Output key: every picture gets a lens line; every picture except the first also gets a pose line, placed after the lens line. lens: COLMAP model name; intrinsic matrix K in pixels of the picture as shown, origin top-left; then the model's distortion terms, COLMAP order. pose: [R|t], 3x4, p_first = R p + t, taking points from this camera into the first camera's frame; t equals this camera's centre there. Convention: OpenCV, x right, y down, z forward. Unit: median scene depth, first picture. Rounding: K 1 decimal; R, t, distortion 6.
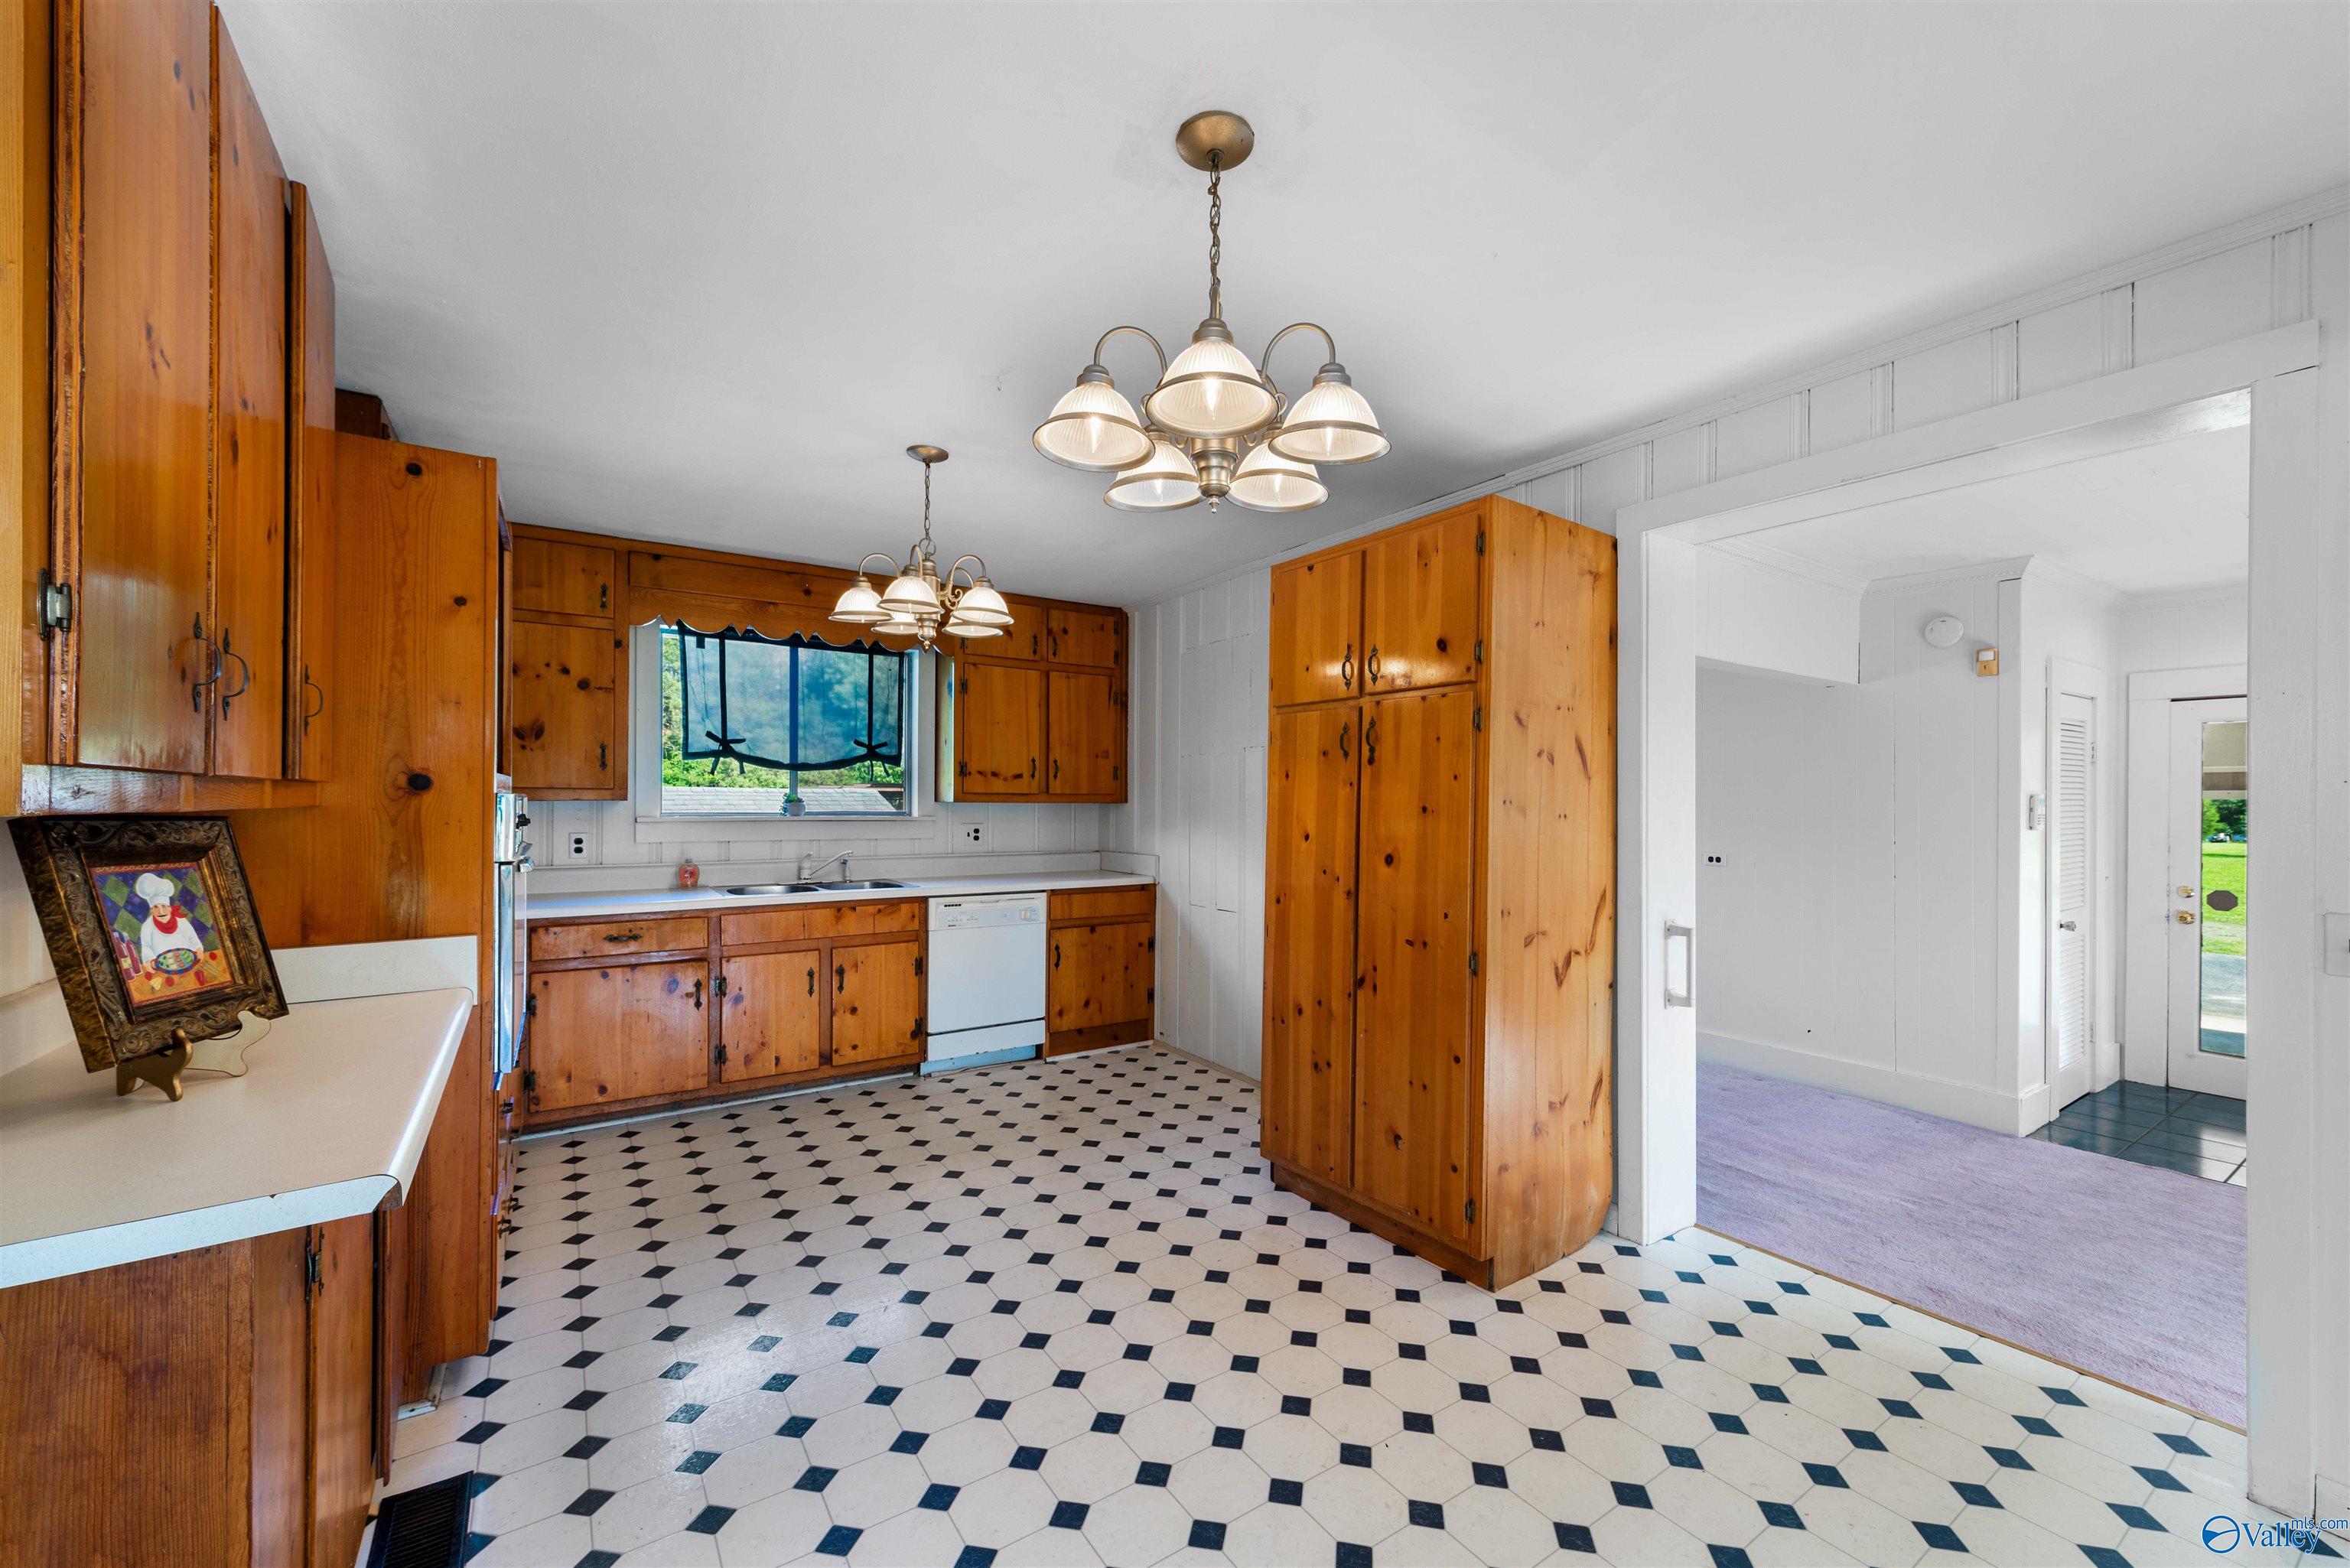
lens RADIAL K [[918.5, 0, 1193.7], [0, 918.5, 798.9], [0, 0, 1]] dist [0.011170, -0.003022]
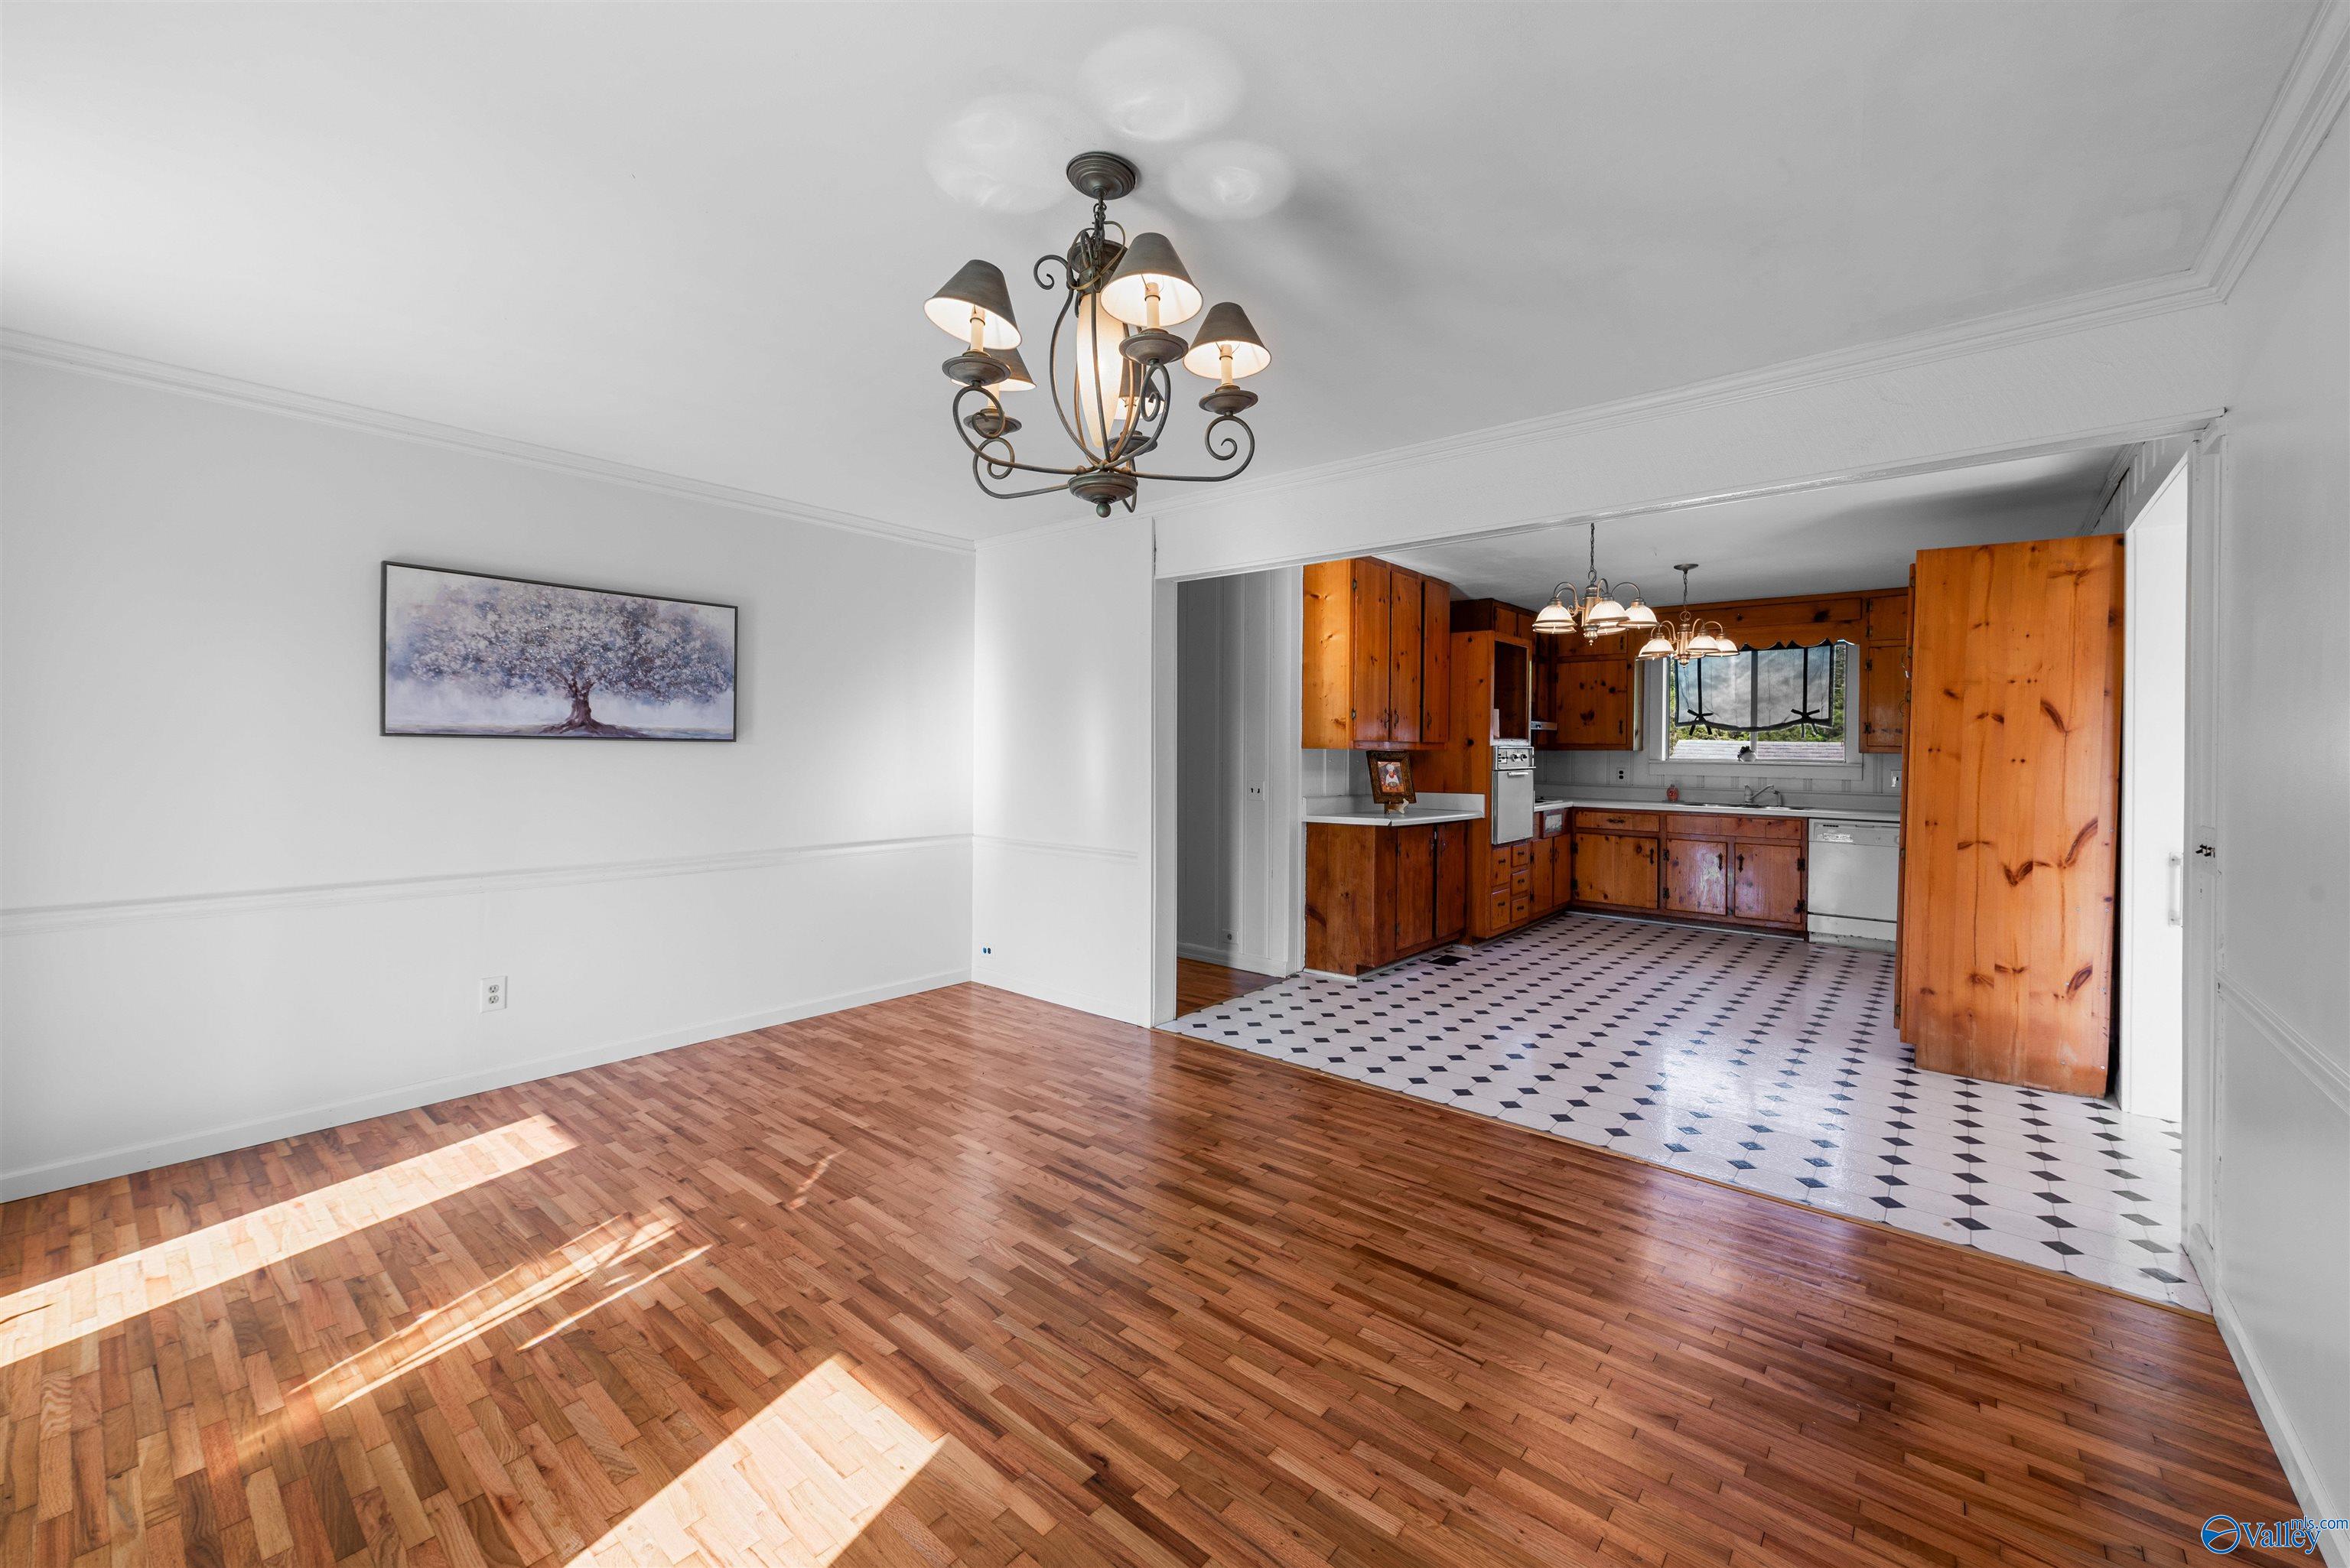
lens RADIAL K [[918.5, 0, 1179.8], [0, 918.5, 750.1], [0, 0, 1]] dist [0.011170, -0.003022]
pose [[0.270241, 0.000662, -0.962792, 0.878361], [-0.004741, 0.999989, -0.000643, 0.006425], [0.962781, 0.004739, 0.270241, -0.358189]]
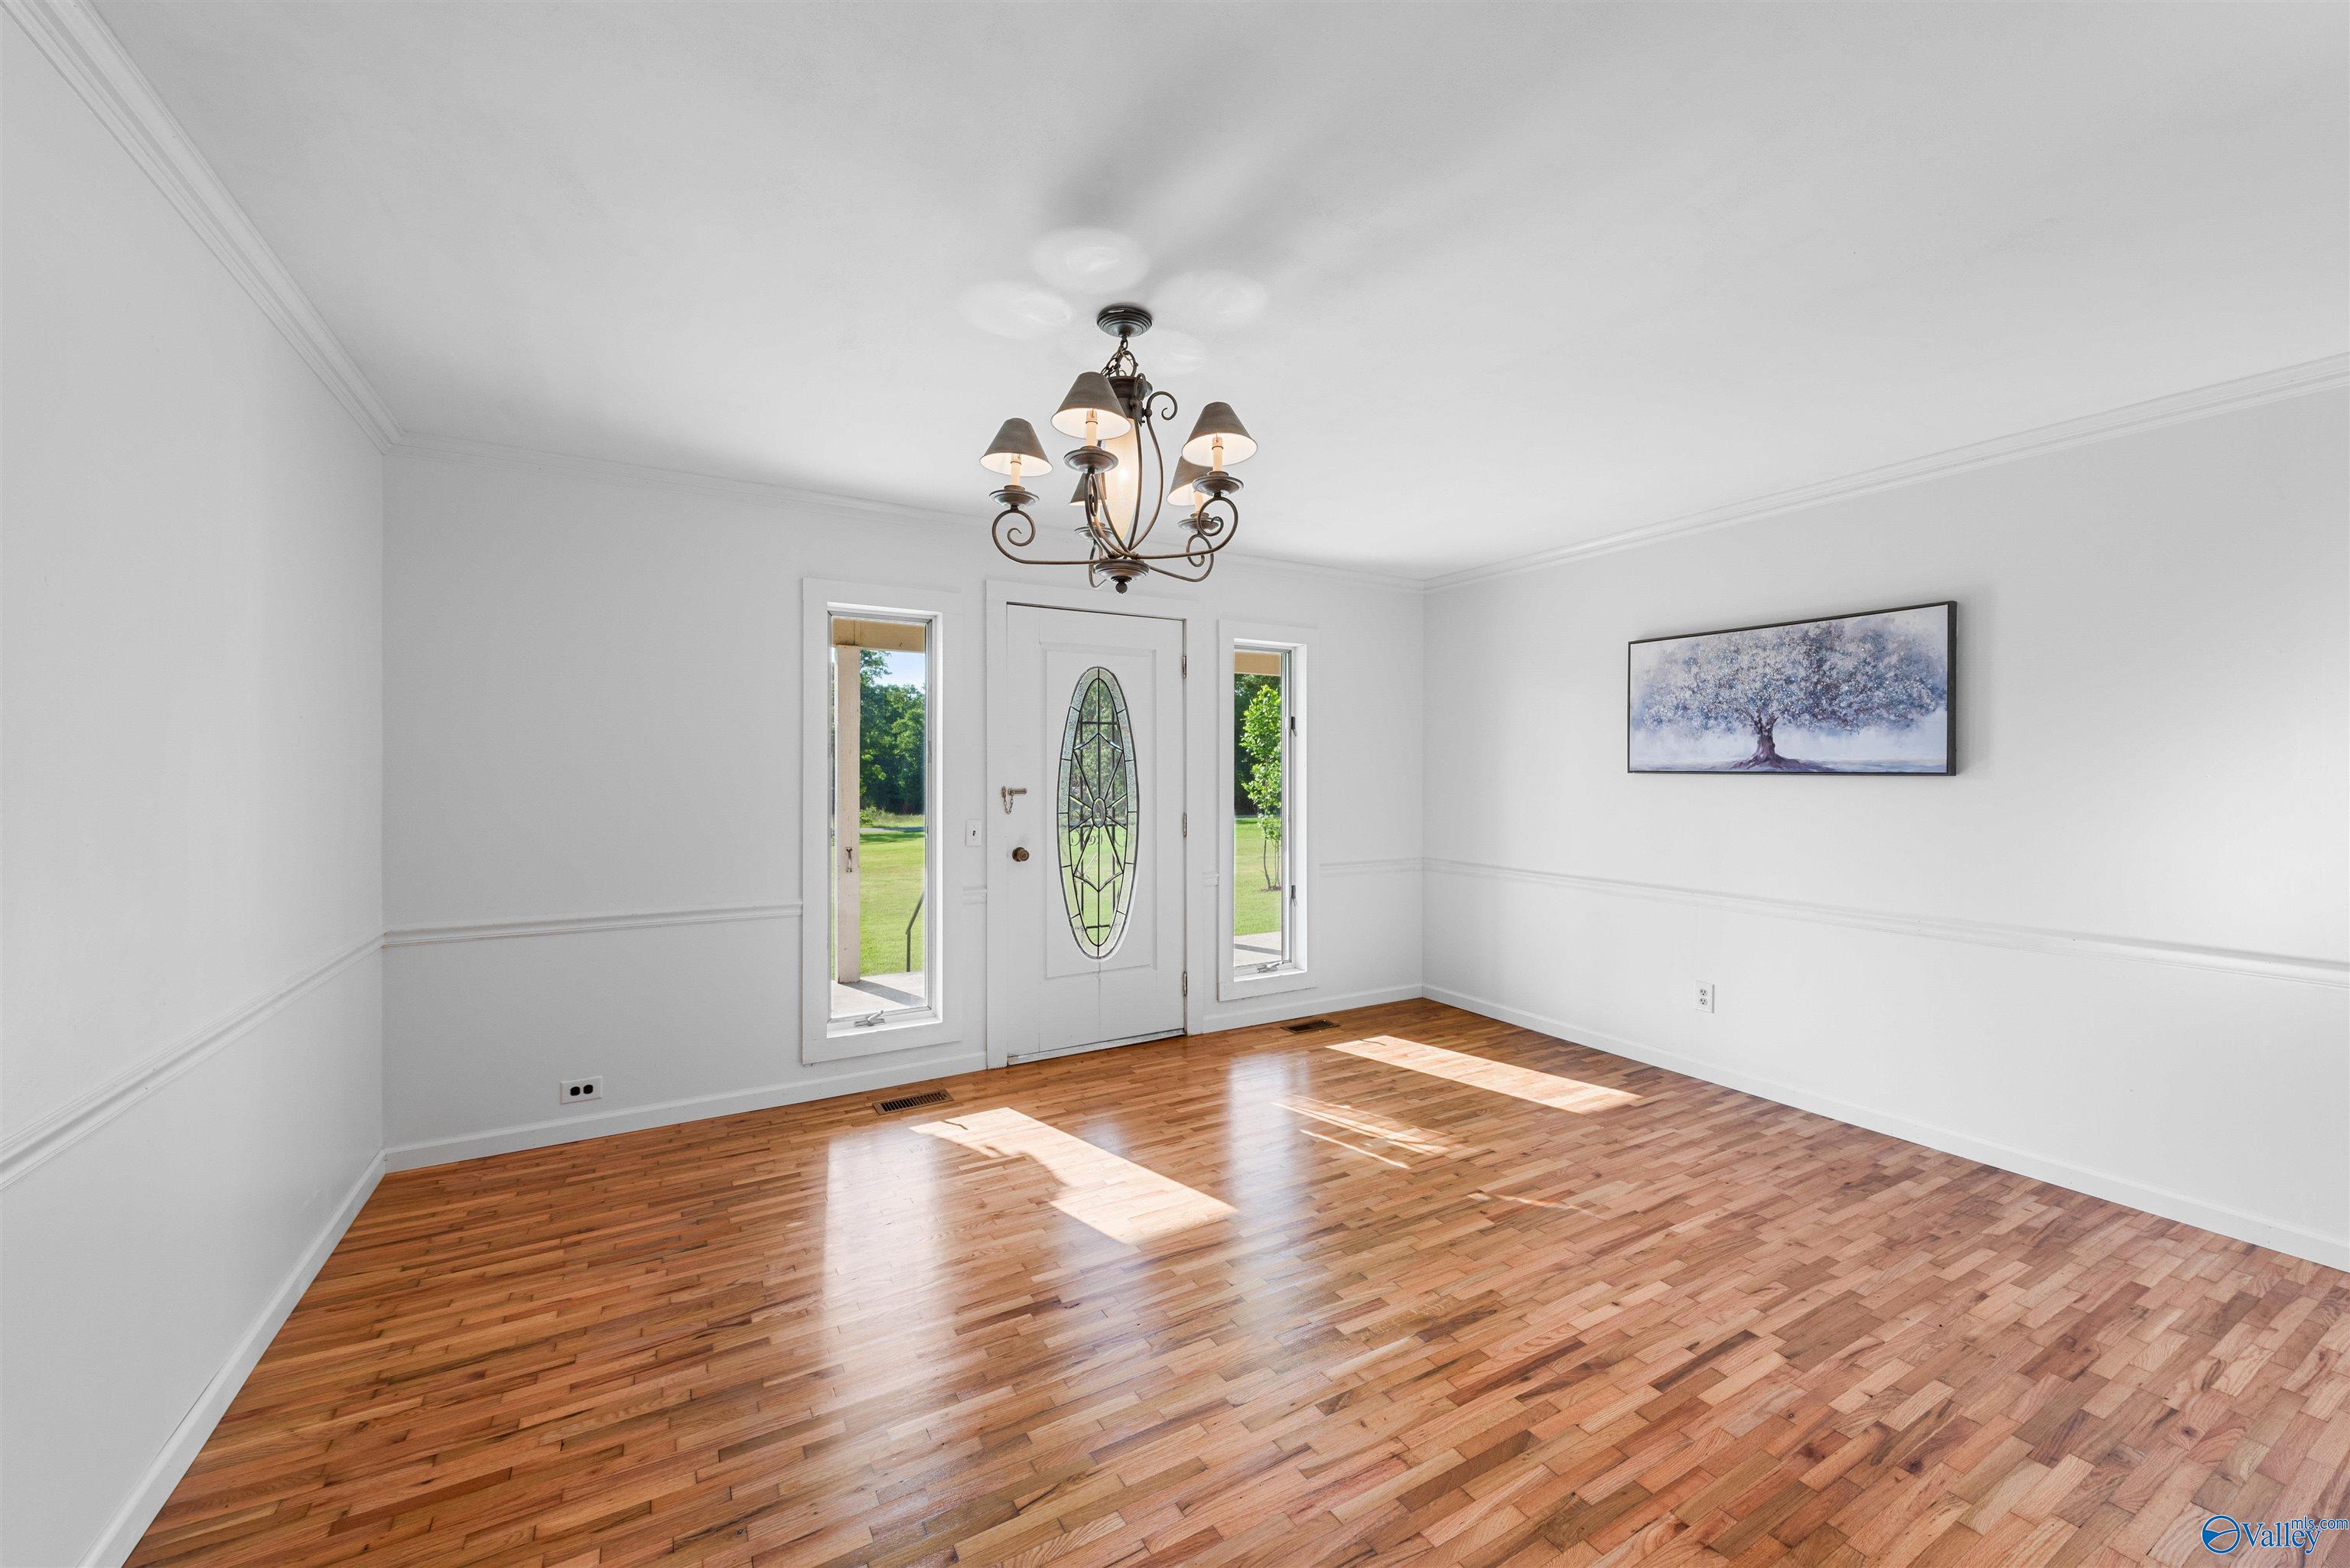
lens RADIAL K [[918.5, 0, 1197.0], [0, 918.5, 773.1], [0, 0, 1]] dist [0.011170, -0.003022]
pose [[-0.998058, -0.007239, 0.061862, 0.376824], [-0.007399, 0.999970, -0.002365, 0.003463], [-0.061843, -0.002819, -0.998082, 0.255921]]
